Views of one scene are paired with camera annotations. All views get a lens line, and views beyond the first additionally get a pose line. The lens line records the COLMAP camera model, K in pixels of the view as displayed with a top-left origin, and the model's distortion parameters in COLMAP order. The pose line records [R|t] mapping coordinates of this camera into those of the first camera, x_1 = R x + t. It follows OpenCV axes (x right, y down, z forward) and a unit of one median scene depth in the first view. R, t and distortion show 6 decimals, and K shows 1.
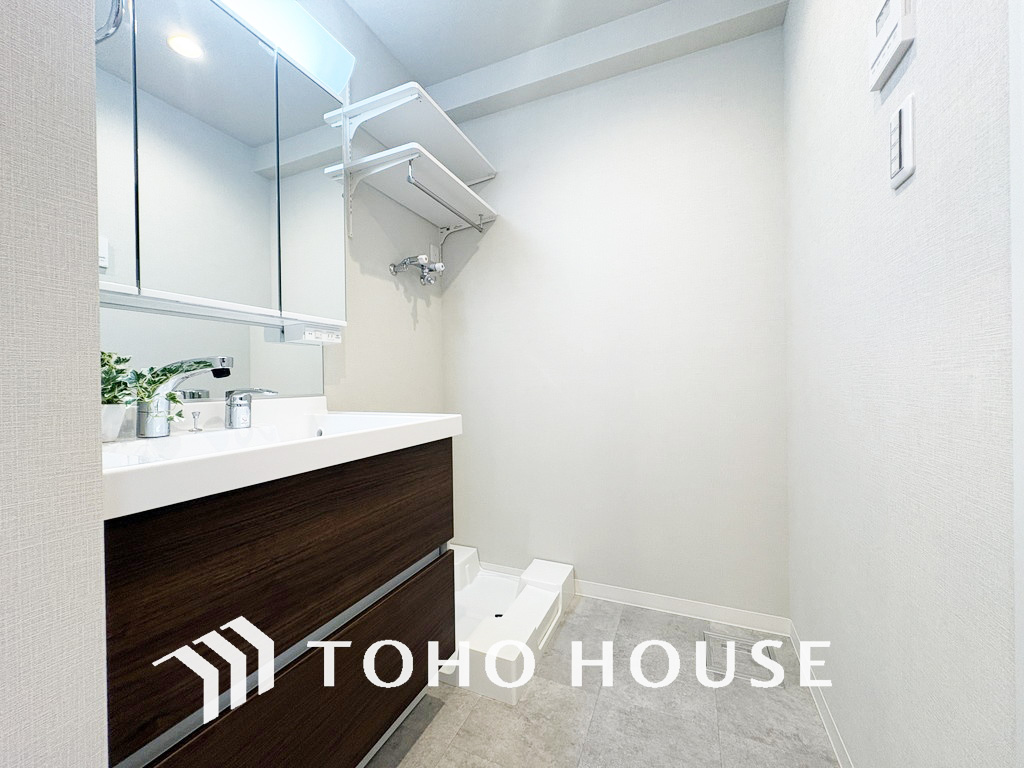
lens RADIAL K [[408.4, 0, 510.3], [0, 408.4, 383.6], [0, 0, 1]] dist [0.001818, -0.000106]
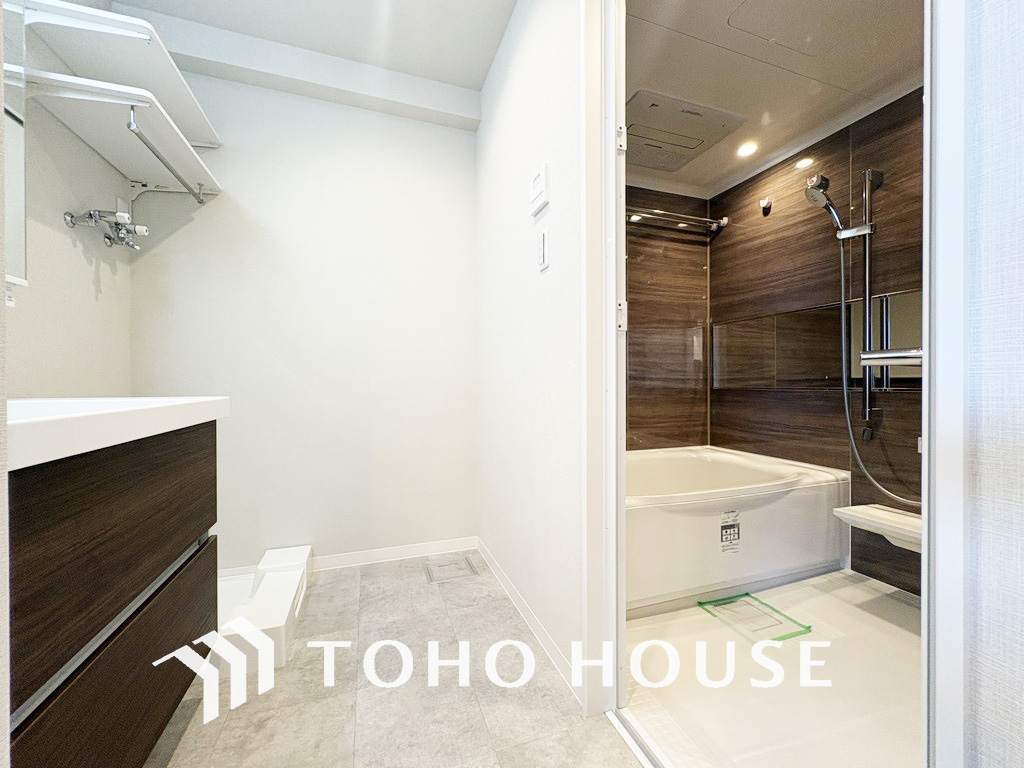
lens RADIAL K [[408.4, 0, 512.2], [0, 408.4, 383.7], [0, 0, 1]] dist [0.001818, -0.000106]
pose [[0.730837, 0.008872, 0.682495, -0.235496], [-0.005085, 0.999959, -0.007553, 0.037901], [-0.682534, 0.002049, 0.730851, -0.161644]]
